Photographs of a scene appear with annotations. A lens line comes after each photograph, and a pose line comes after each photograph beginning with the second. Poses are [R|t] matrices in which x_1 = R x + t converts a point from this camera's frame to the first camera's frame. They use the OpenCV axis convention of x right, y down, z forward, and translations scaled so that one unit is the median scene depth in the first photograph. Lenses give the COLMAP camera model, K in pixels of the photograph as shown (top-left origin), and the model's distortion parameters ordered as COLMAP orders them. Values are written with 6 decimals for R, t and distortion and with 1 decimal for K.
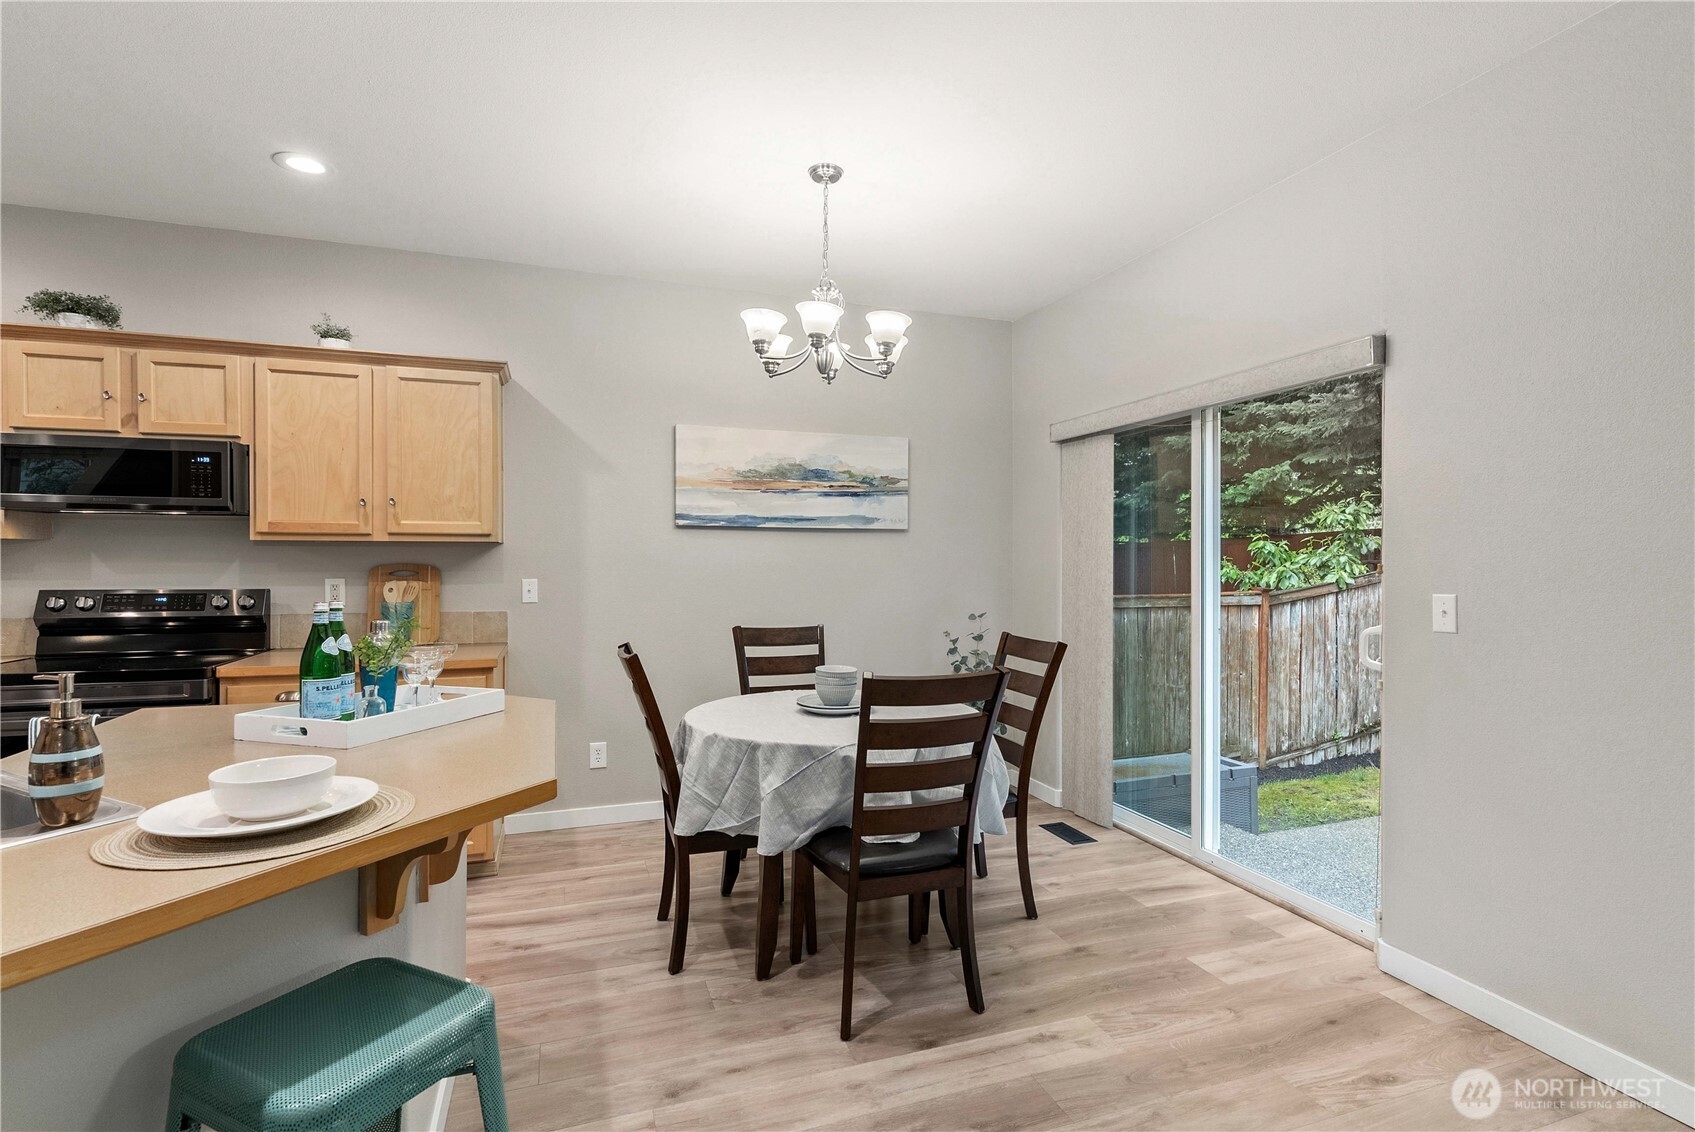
lens RADIAL K [[807.2, 0, 850.3], [0, 807.2, 565.1], [0, 0, 1]] dist [0.002065, 0.000771]
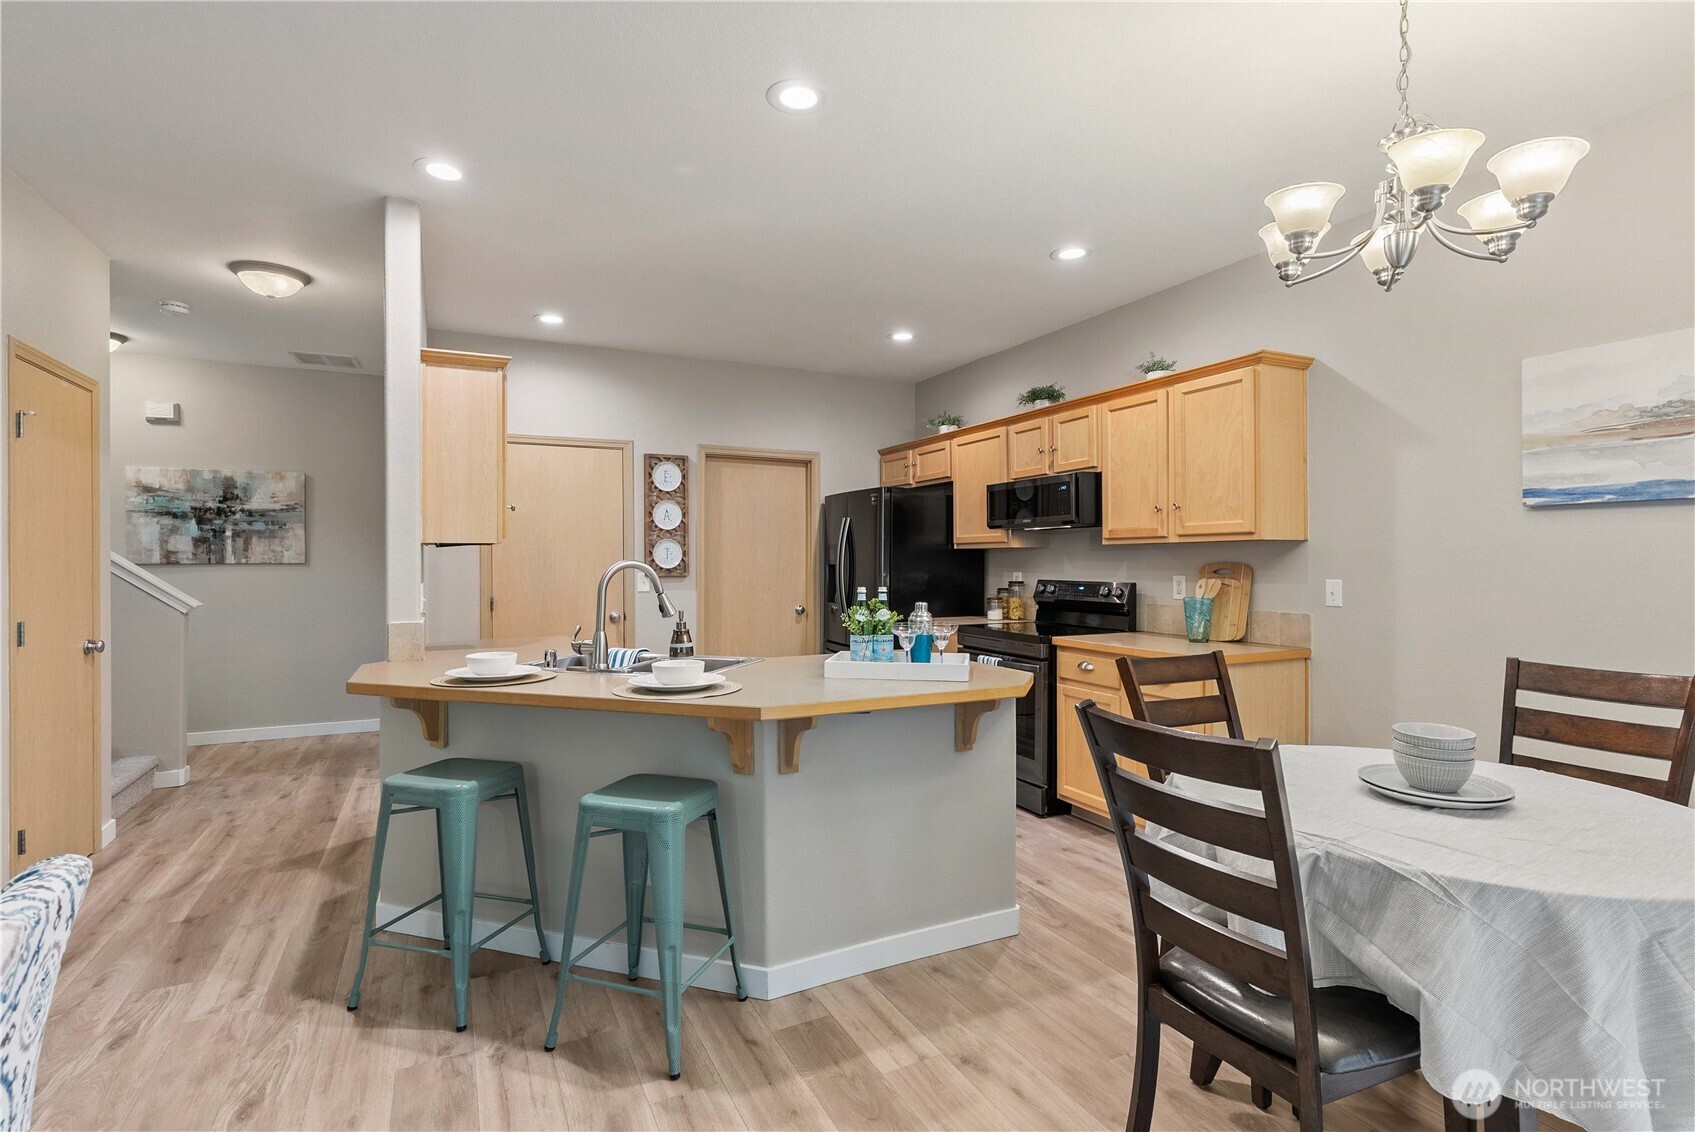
lens RADIAL K [[807.2, 0, 850.3], [0, 807.2, 565.1], [0, 0, 1]] dist [0.002065, 0.000771]
pose [[0.123147, 0.002897, -0.992384, 0.471987], [-0.000469, 0.999996, 0.002861, -0.001275], [0.992388, 0.000114, 0.123148, 0.414233]]
